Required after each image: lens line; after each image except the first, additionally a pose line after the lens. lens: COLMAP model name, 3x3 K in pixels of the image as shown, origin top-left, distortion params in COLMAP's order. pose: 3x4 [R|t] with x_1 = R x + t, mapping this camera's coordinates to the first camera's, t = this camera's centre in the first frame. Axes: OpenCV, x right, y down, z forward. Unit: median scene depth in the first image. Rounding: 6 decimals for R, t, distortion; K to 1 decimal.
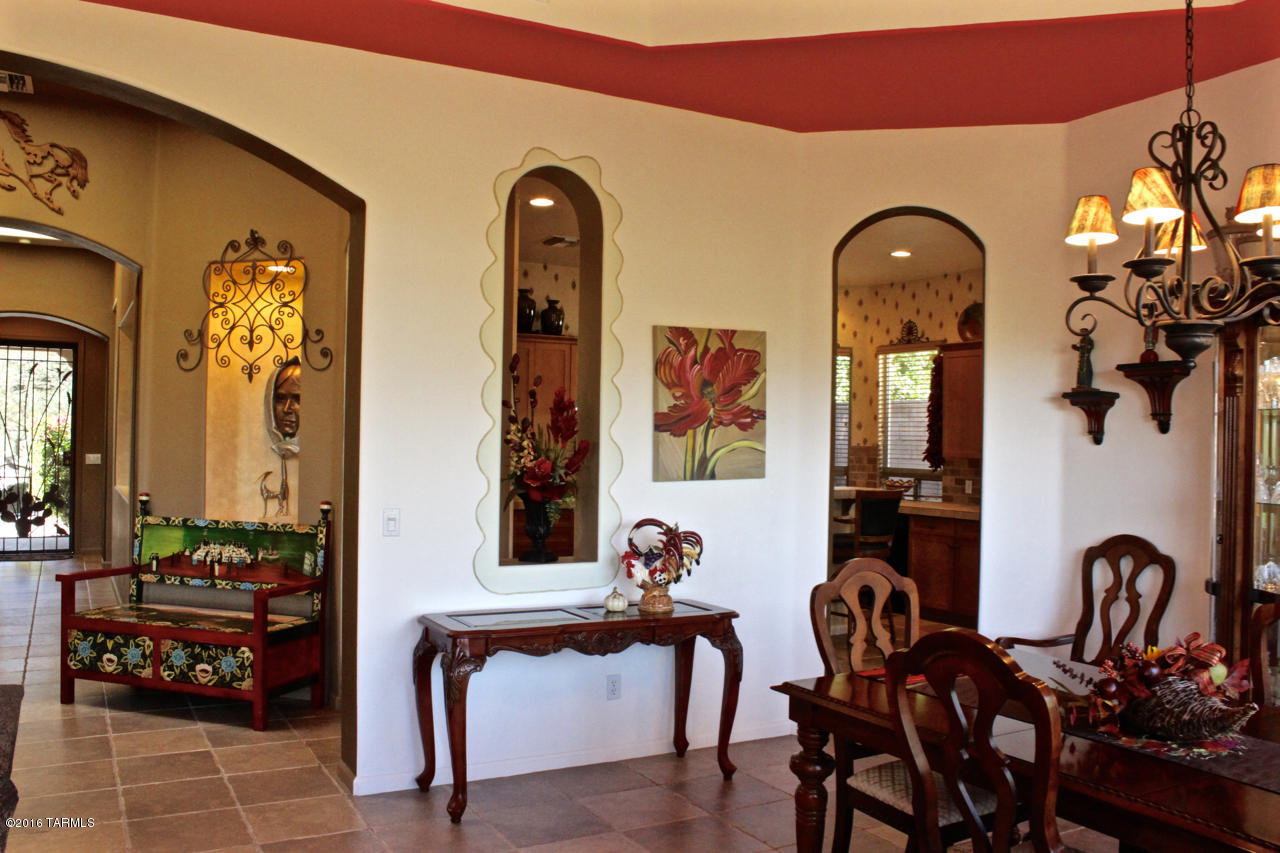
lens RADIAL K [[1067.8, 0, 613.7], [0, 1067.8, 433.0], [0, 0, 1]] dist [-0.159017, 0.152618]
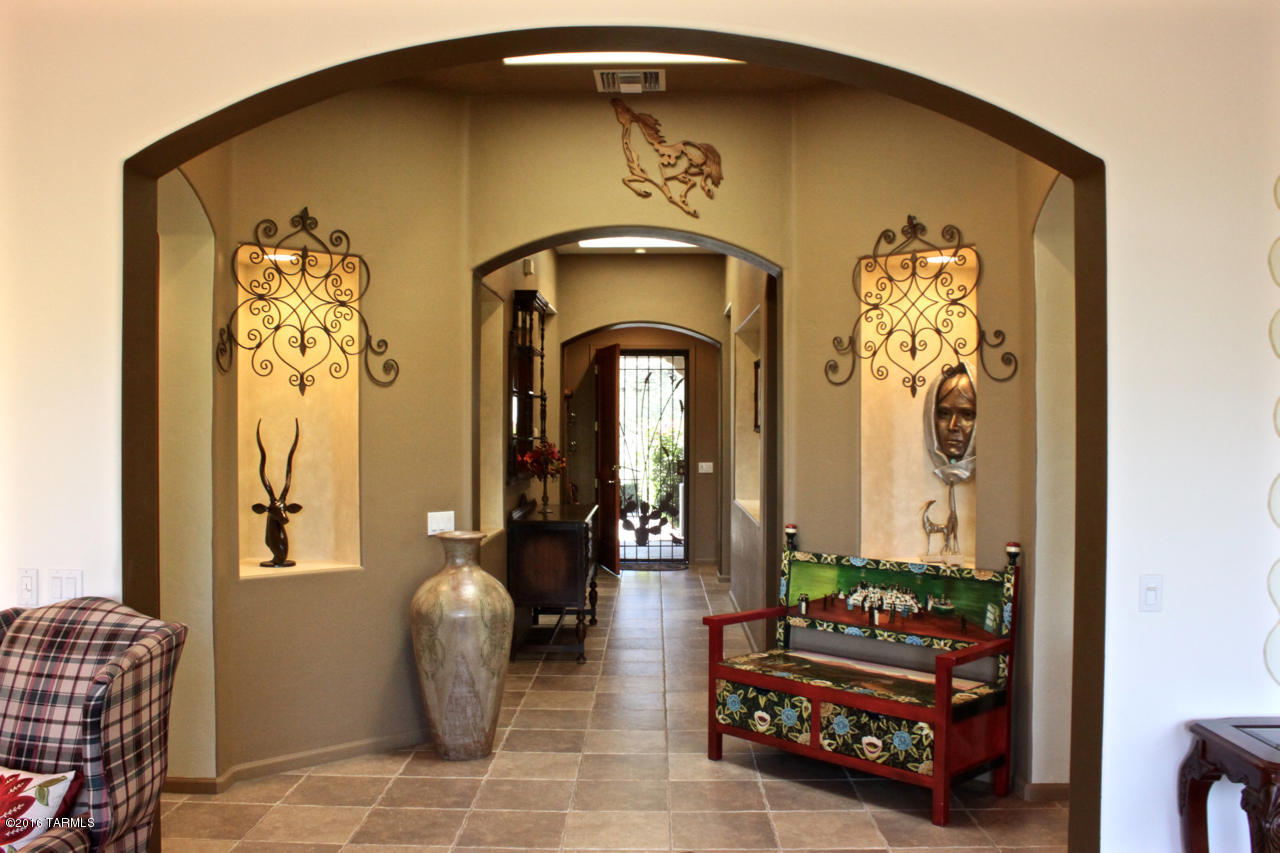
lens RADIAL K [[1067.8, 0, 613.7], [0, 1067.8, 433.0], [0, 0, 1]] dist [-0.159017, 0.152618]
pose [[0.867092, -0.010832, -0.498030, -0.135488], [0.016987, 0.999825, 0.007830, -0.030429], [0.497858, -0.015250, 0.867125, 0.148087]]
